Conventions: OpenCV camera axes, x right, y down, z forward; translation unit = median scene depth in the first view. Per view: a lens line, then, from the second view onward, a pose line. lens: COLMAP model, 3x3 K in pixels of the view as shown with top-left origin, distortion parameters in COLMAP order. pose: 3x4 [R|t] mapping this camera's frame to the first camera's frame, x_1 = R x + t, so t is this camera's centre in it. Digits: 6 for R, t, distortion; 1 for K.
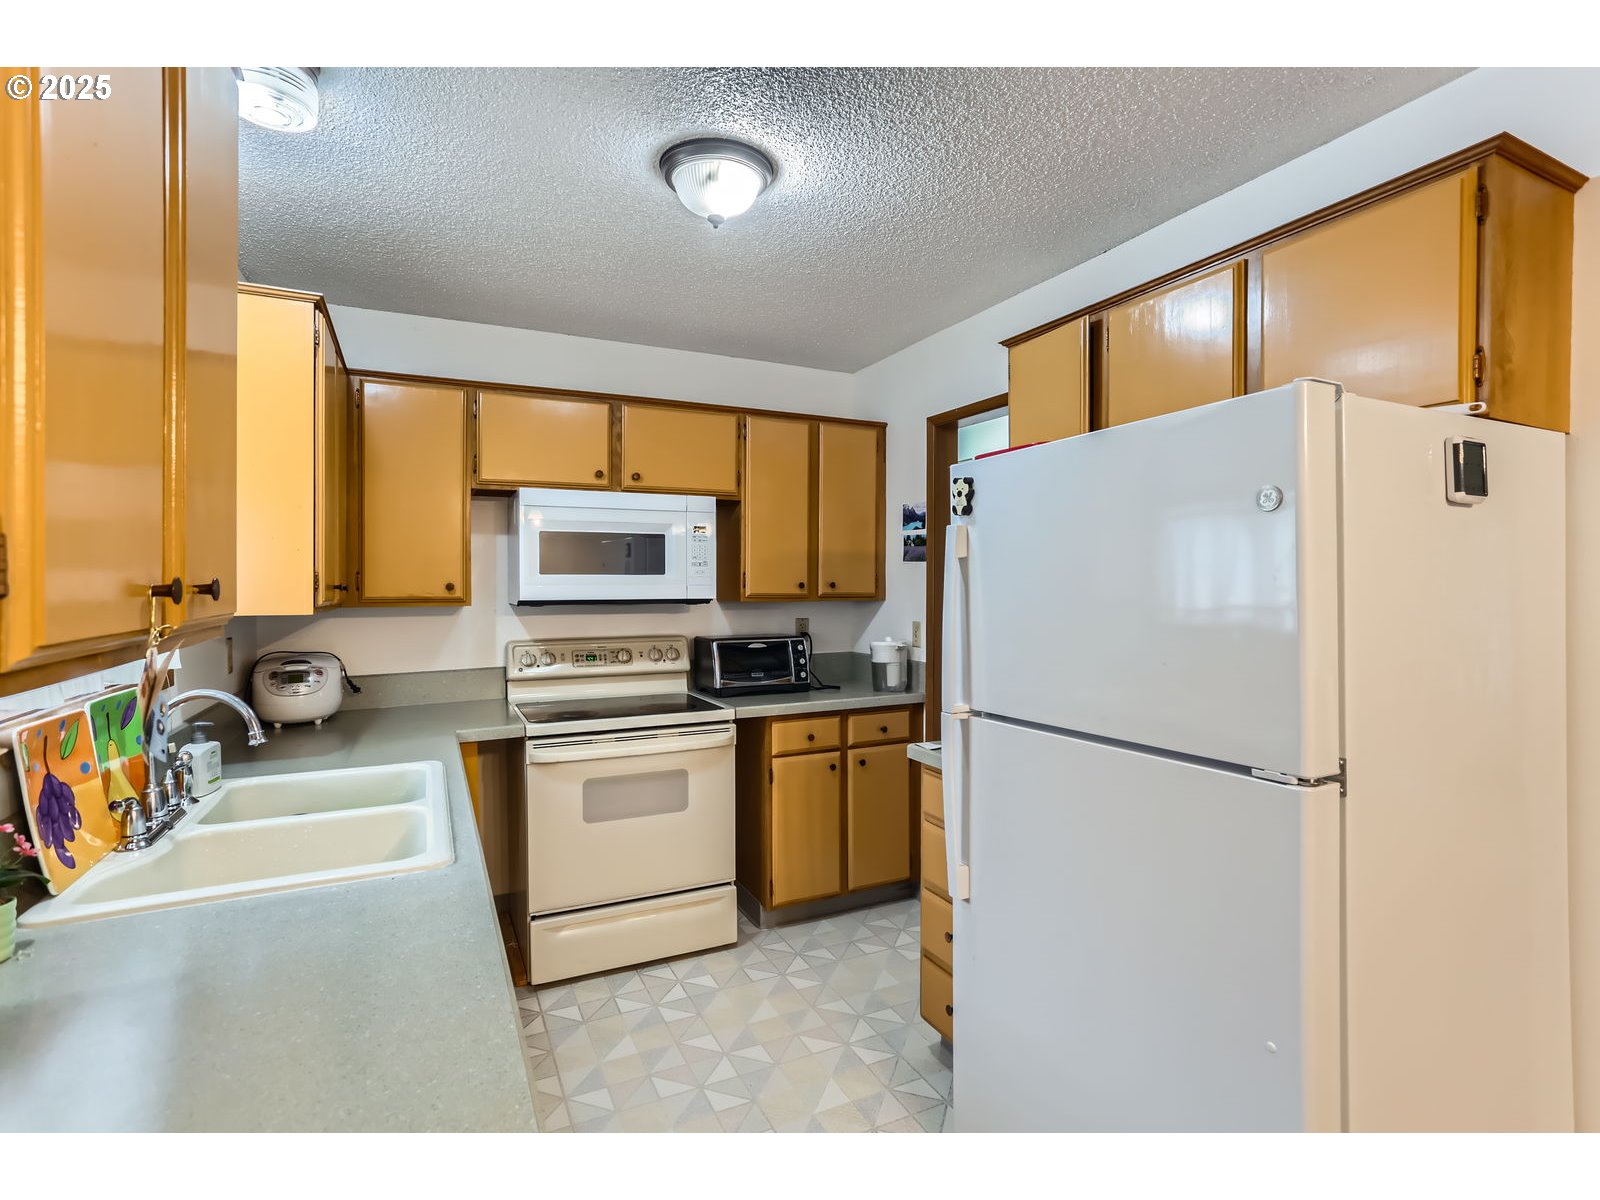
lens RADIAL K [[779.7, 0, 799.4], [0, 779.7, 586.9], [0, 0, 1]] dist [-0.040520, 0.024661]
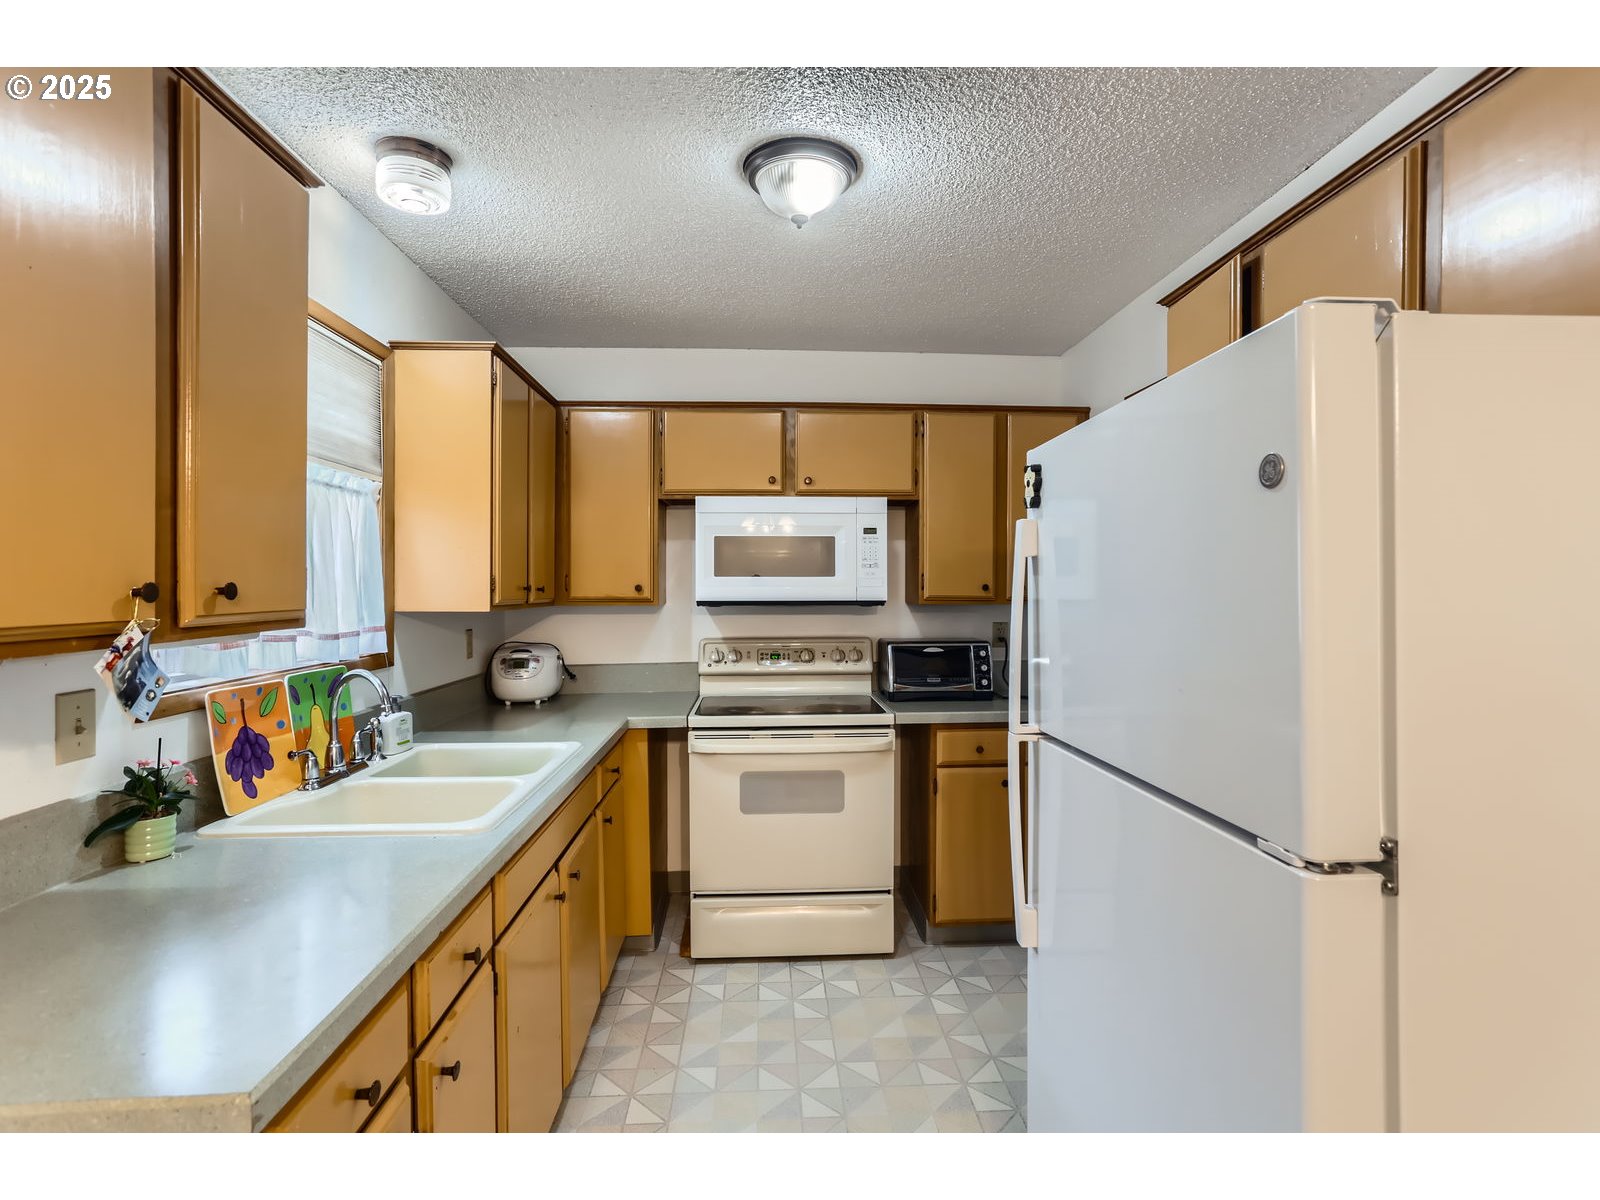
lens RADIAL K [[775.2, 0, 798.2], [0, 775.2, 587.5], [0, 0, 1]] dist [-0.040800, 0.023992]
pose [[0.920359, 0.002133, -0.391069, 0.176868], [-0.002386, 0.999997, -0.000159, -0.001329], [0.391068, 0.001080, 0.920361, 0.057280]]
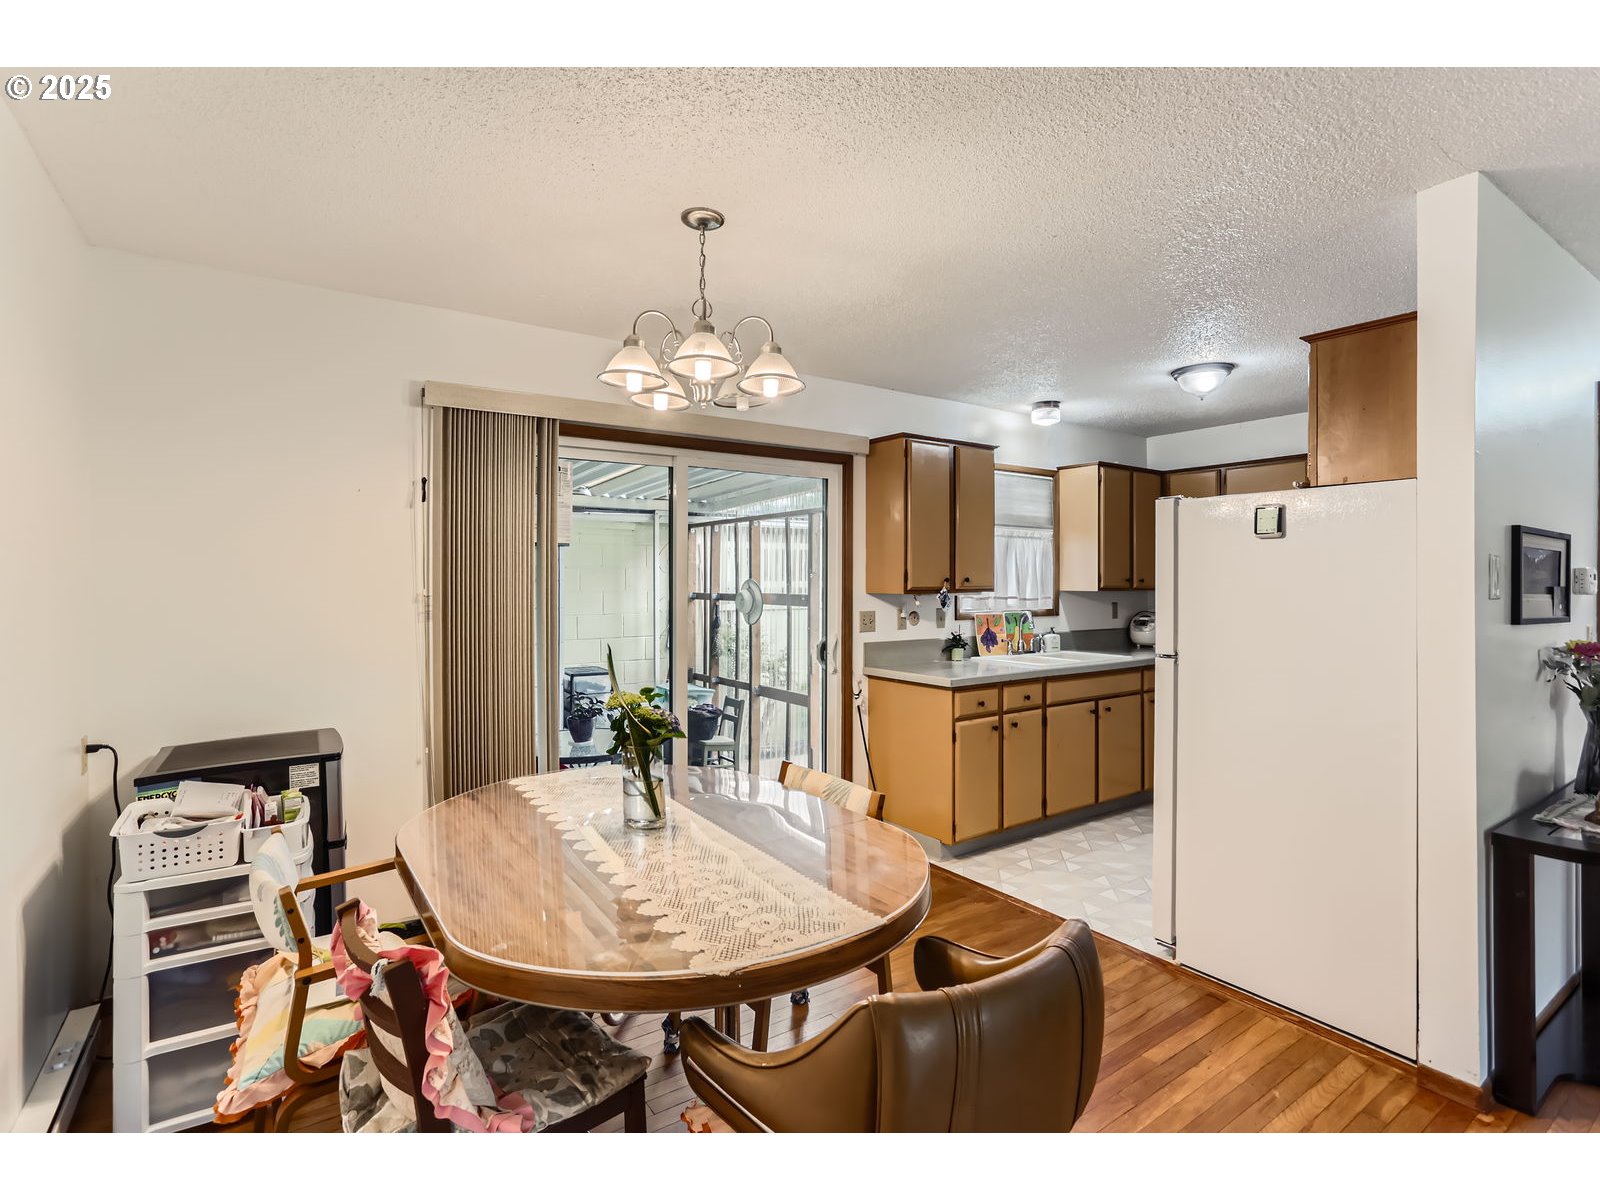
lens RADIAL K [[775.2, 0, 798.2], [0, 775.2, 587.5], [0, 0, 1]] dist [-0.040800, 0.023992]
pose [[0.147060, 0.008893, -0.989088, 1.080506], [-0.002841, 0.999959, 0.008568, 0.003567], [0.989123, 0.001550, 0.147080, -0.204015]]
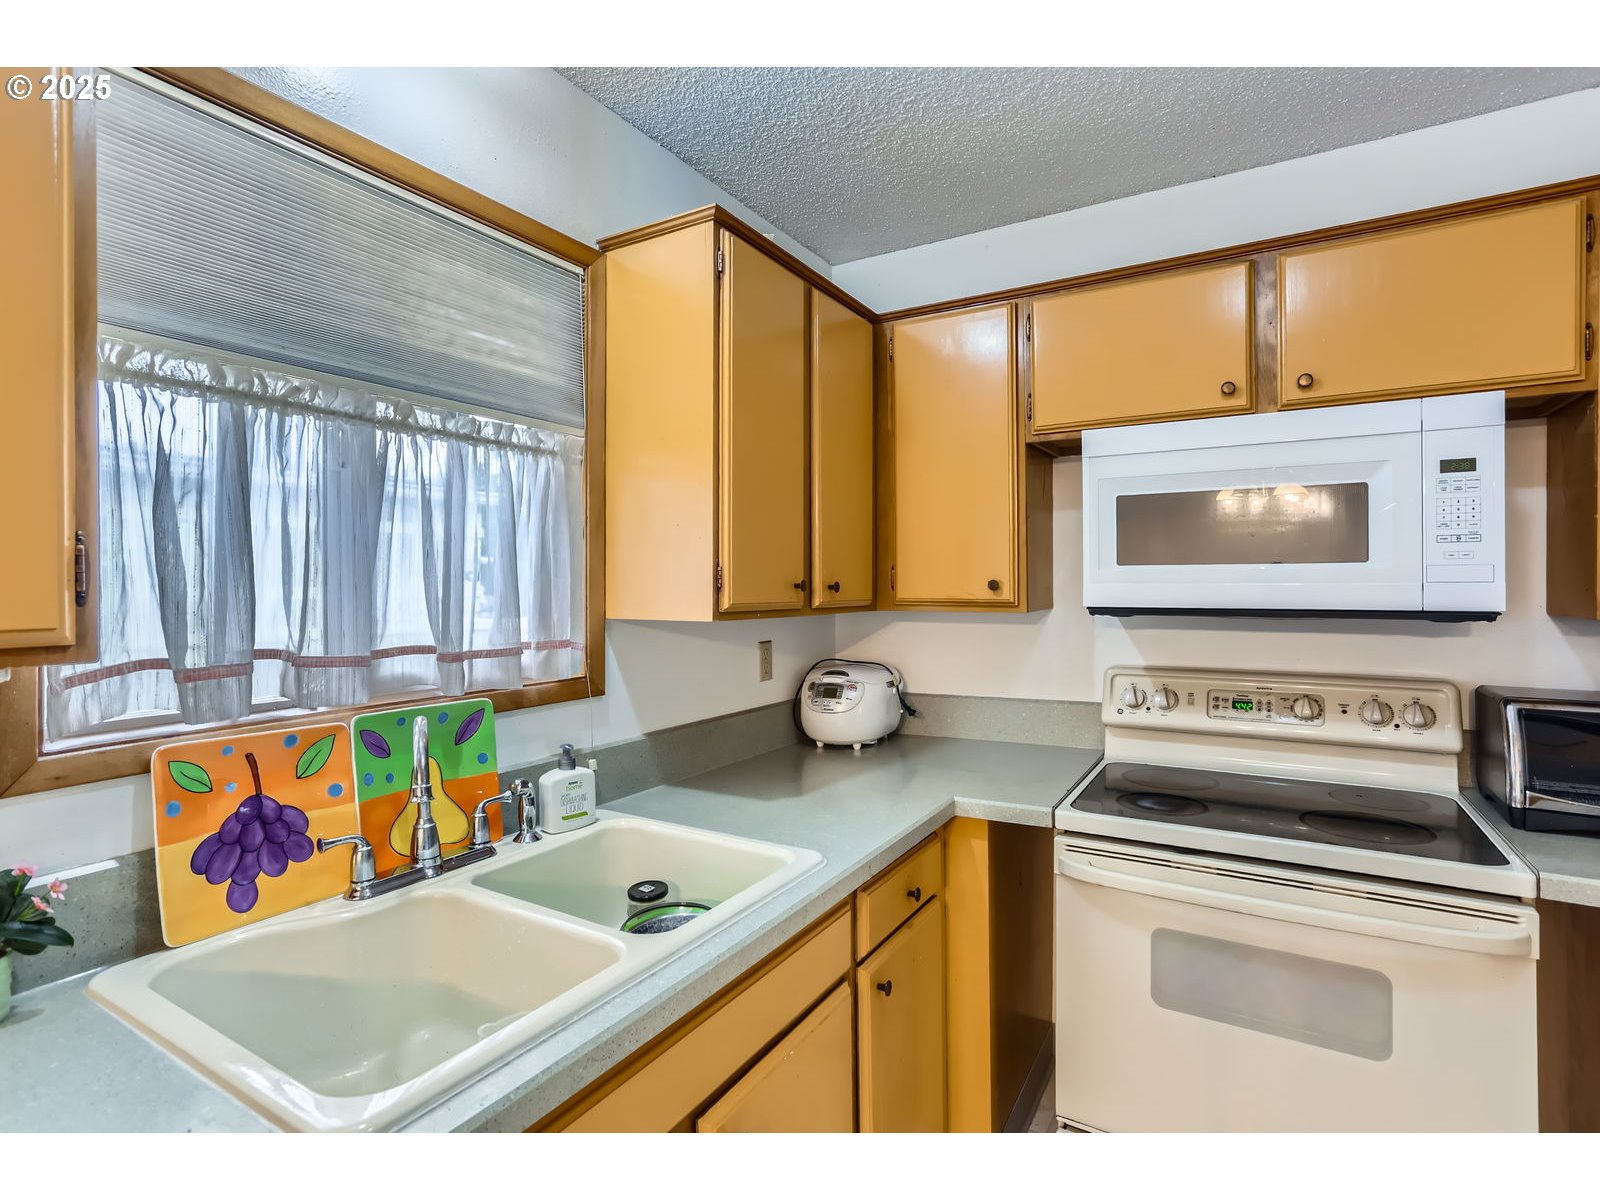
lens RADIAL K [[788.3, 0, 799.8], [0, 788.3, 586.1], [0, 0, 1]] dist [-0.043649, 0.027153]
pose [[0.545143, 0.002690, -0.838339, 0.049583], [-0.000403, 0.999996, 0.002947, -0.001323], [0.838343, -0.001268, 0.545142, 0.414487]]
